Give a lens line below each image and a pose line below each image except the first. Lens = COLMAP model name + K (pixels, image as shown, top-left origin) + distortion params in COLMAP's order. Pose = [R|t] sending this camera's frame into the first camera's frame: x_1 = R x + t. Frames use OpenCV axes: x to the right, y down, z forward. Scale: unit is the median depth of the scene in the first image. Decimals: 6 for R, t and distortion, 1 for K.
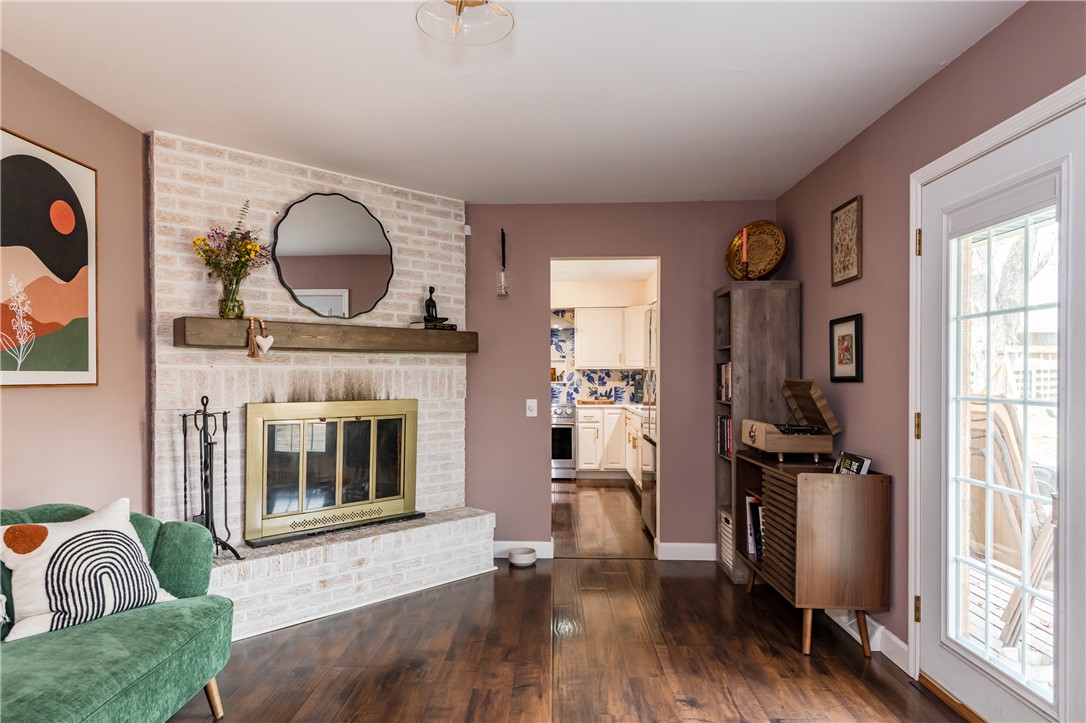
lens RADIAL K [[611.7, 0, 539.7], [0, 611.7, 377.0], [0, 0, 1]] dist [0.038439, -0.032842]
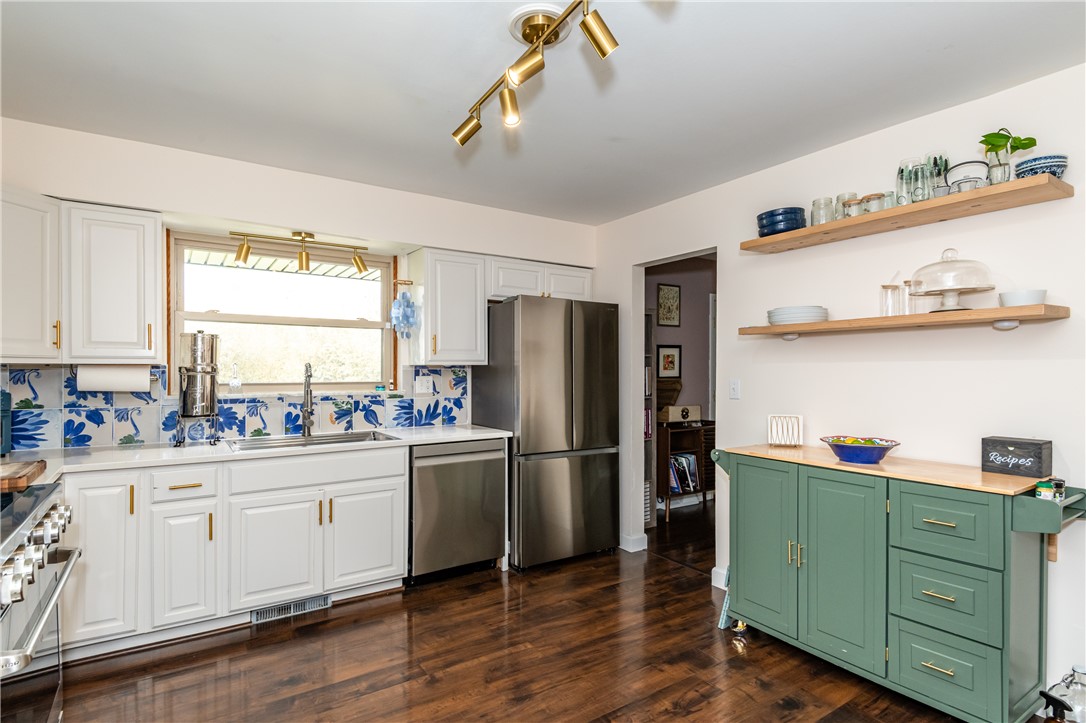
lens RADIAL K [[585.4, 0, 548.9], [0, 585.4, 354.0], [0, 0, 1]] dist [0.036685, -0.029481]
pose [[-0.579353, 0.029001, 0.814561, -0.638555], [0.005524, 0.999484, -0.031656, -0.013050], [-0.815058, -0.013840, -0.579214, 2.004024]]
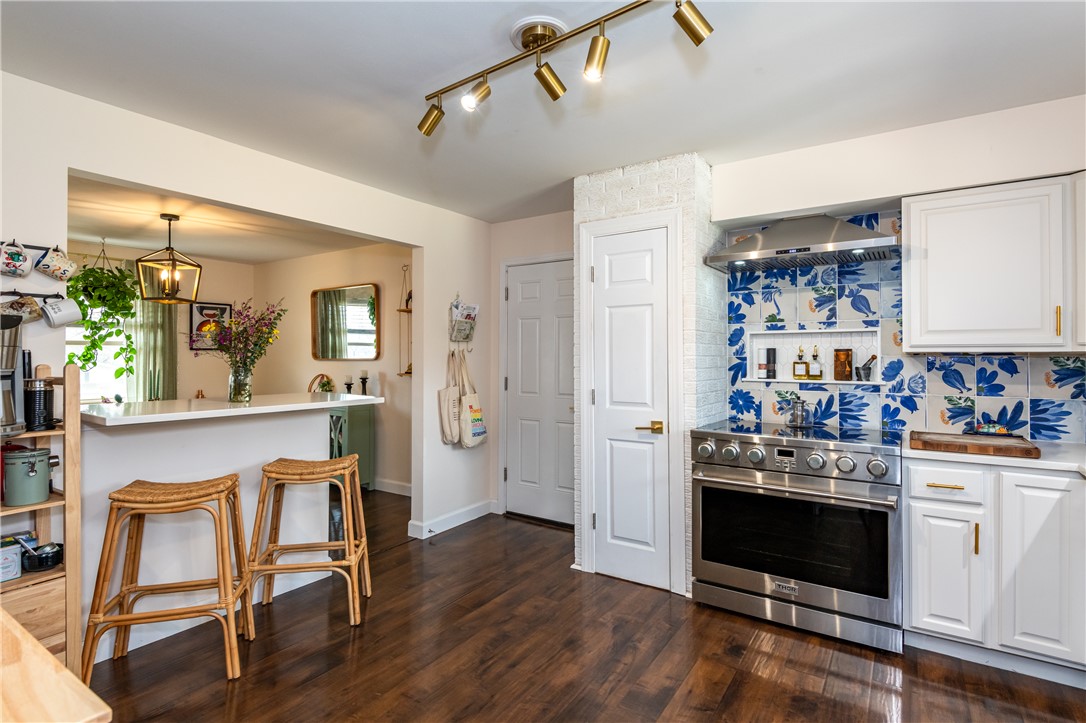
lens RADIAL K [[542.1, 0, 536.4], [0, 542.1, 349.9], [0, 0, 1]] dist [0.025761, -0.021590]
pose [[0.841485, -0.001648, -0.540279, 0.107216], [-0.004406, 0.999941, -0.009913, -0.021658], [0.540263, 0.010722, 0.841428, 1.253907]]
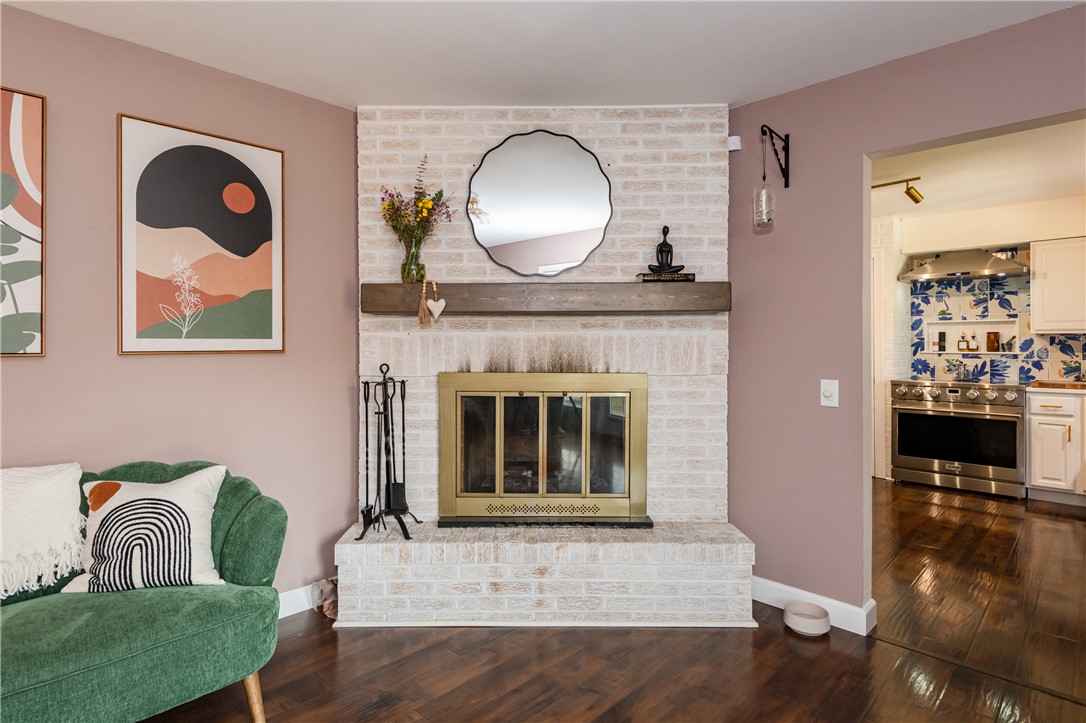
lens RADIAL K [[558.4, 0, 551.6], [0, 558.4, 344.3], [0, 0, 1]] dist [0.032507, -0.022355]
pose [[0.733813, 0.003841, -0.679341, 0.203147], [-0.002998, 0.999993, 0.002416, -0.002336], [0.679345, 0.000264, 0.733819, 0.418423]]
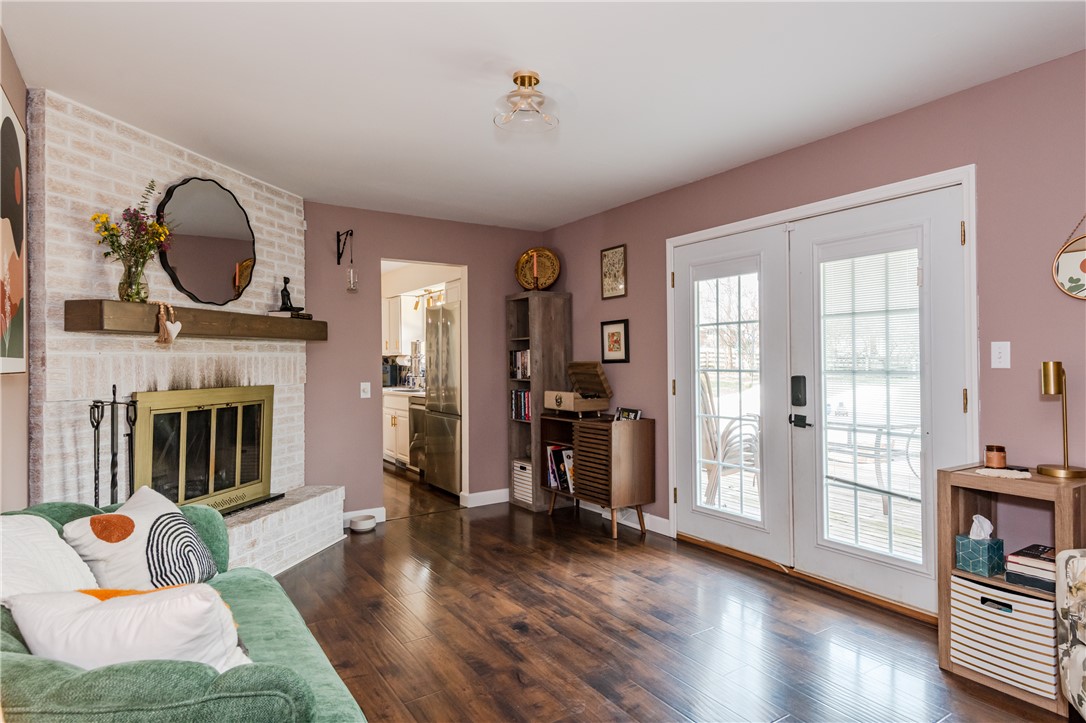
lens RADIAL K [[585.4, 0, 548.9], [0, 585.4, 354.0], [0, 0, 1]] dist [0.036685, -0.029481]
pose [[0.818570, -0.001938, 0.574404, -0.411305], [0.011999, 0.999834, -0.013727, 0.003610], [-0.574282, 0.018129, 0.818457, -0.087695]]
